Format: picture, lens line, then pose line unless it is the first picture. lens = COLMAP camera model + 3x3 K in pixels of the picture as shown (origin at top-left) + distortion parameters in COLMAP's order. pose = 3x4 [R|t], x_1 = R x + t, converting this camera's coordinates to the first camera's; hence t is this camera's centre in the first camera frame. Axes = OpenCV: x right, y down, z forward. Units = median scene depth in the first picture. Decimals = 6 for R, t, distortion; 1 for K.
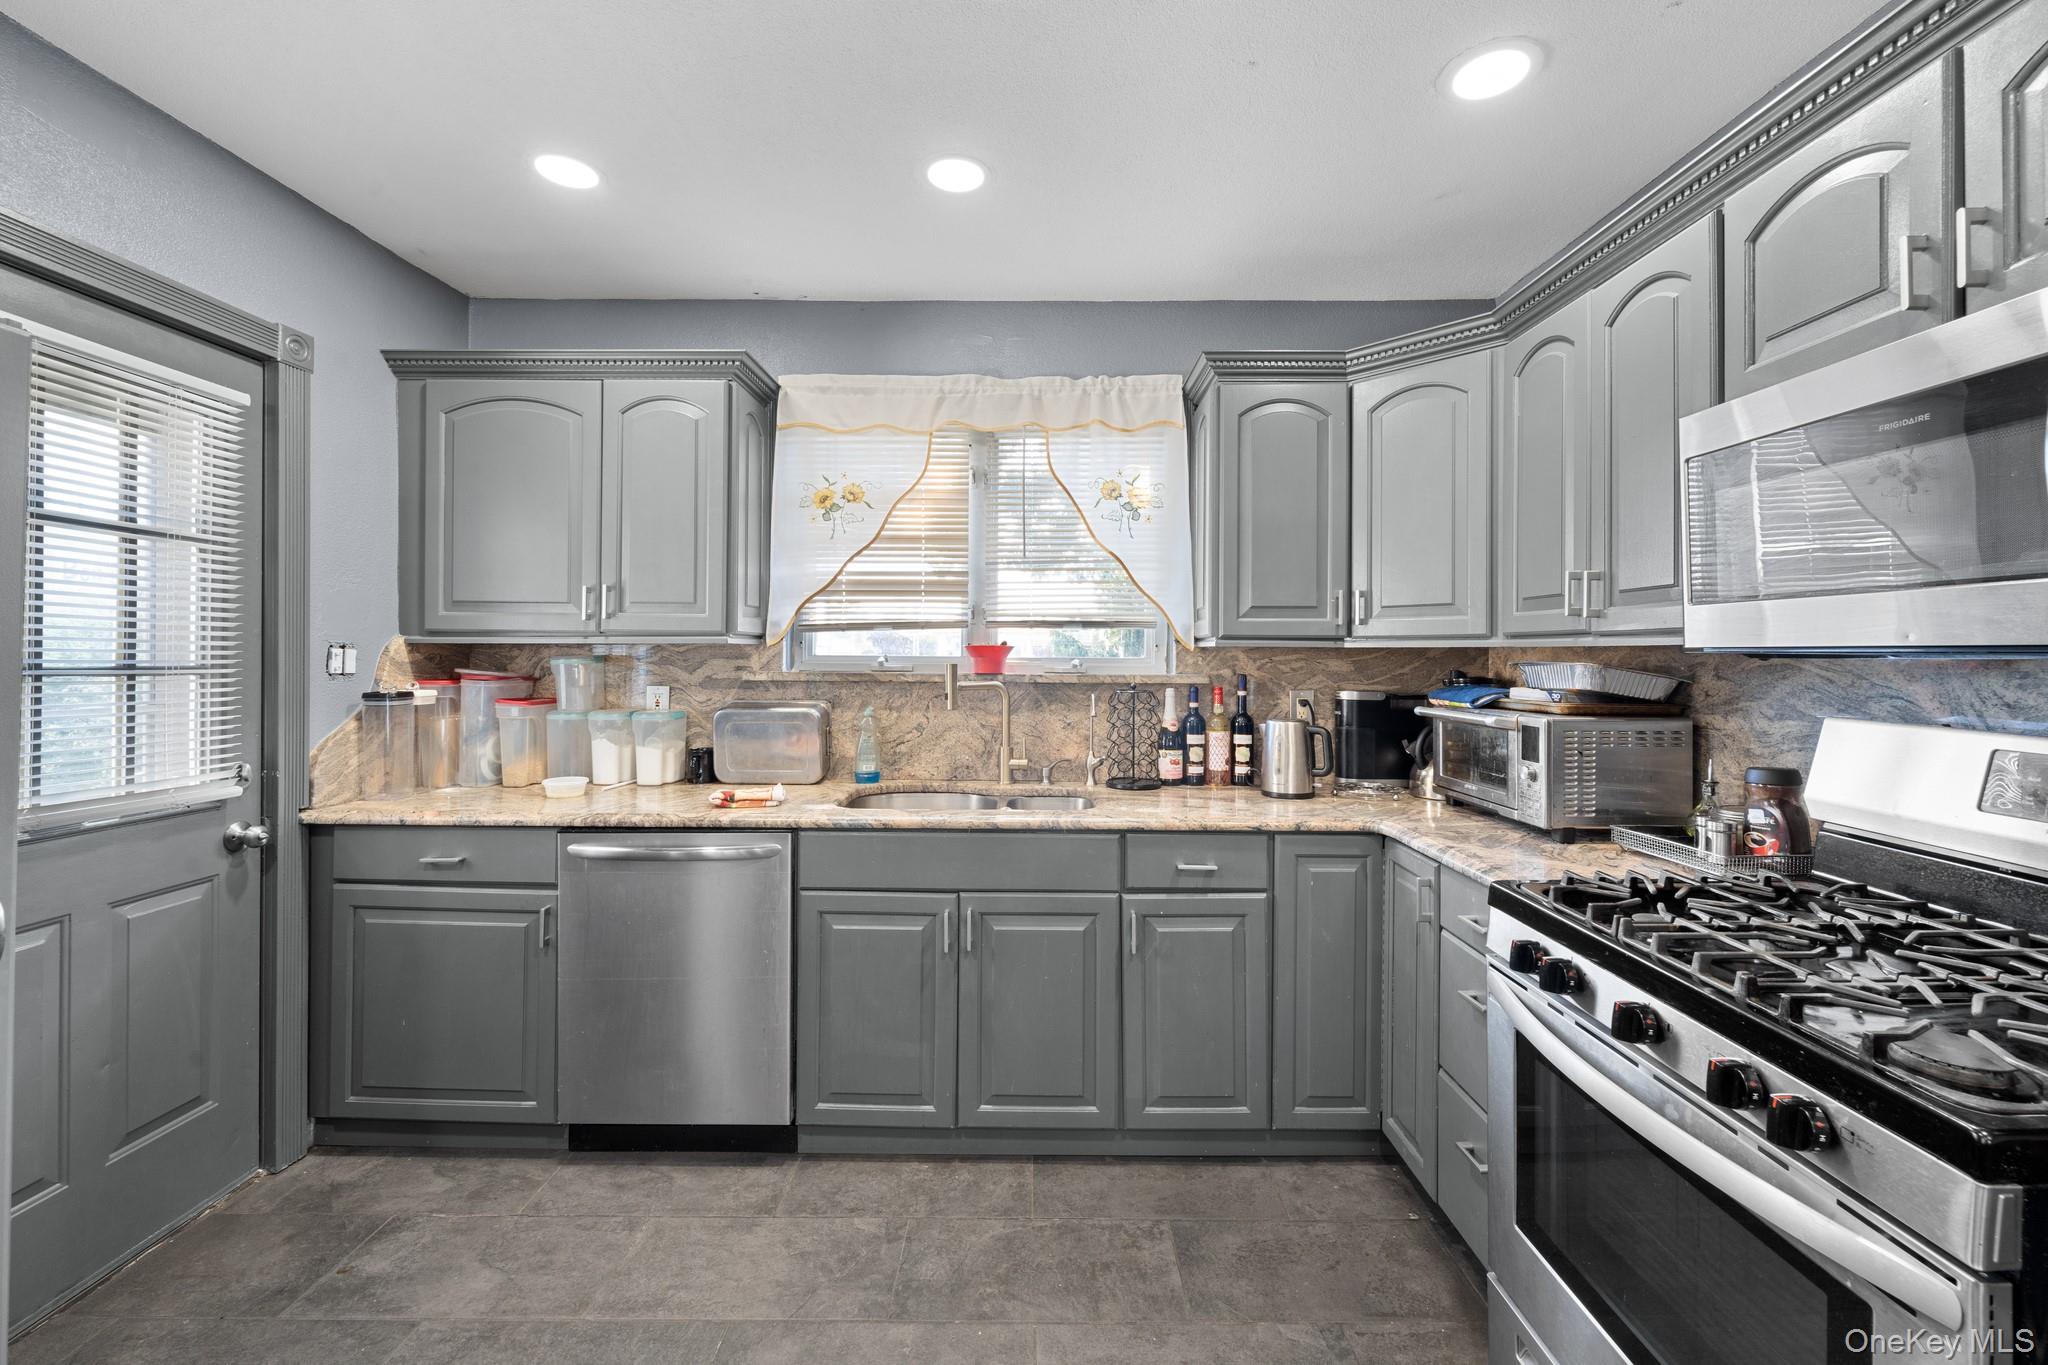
lens RADIAL K [[828.2, 0, 1025.8], [0, 828.2, 667.5], [0, 0, 1]] dist [-0.001211, -0.000415]
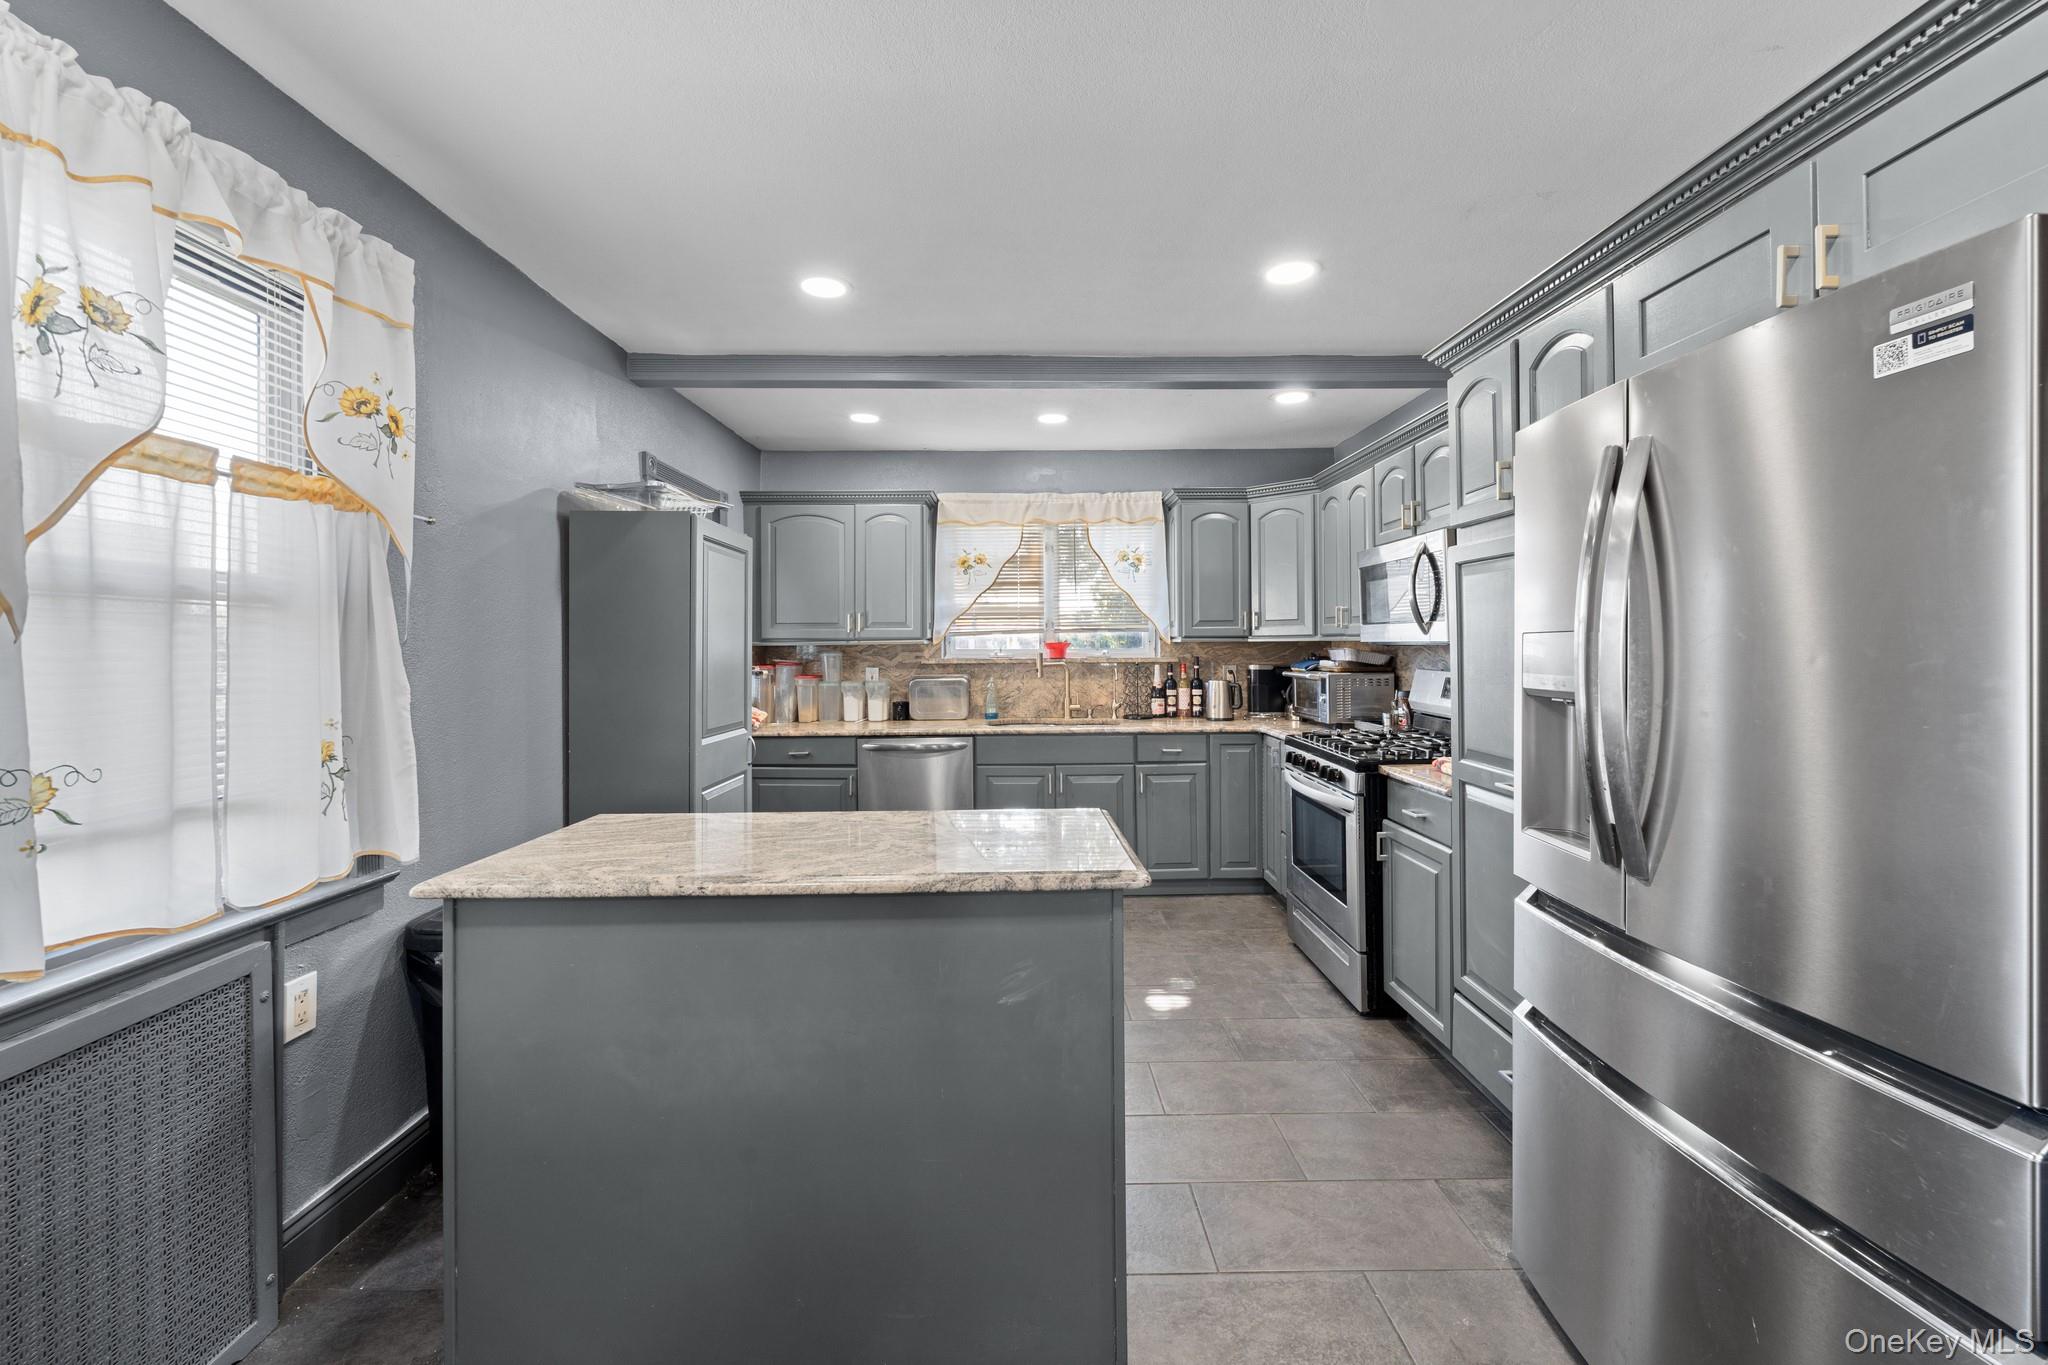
lens RADIAL K [[828.2, 0, 1021.8], [0, 828.2, 664.2], [0, 0, 1]] dist [-0.001211, -0.000415]
pose [[0.999793, -0.013412, 0.015312, -0.154551], [0.013304, 0.999886, 0.007117, 0.006991], [-0.015406, -0.006912, 0.999857, -0.834437]]
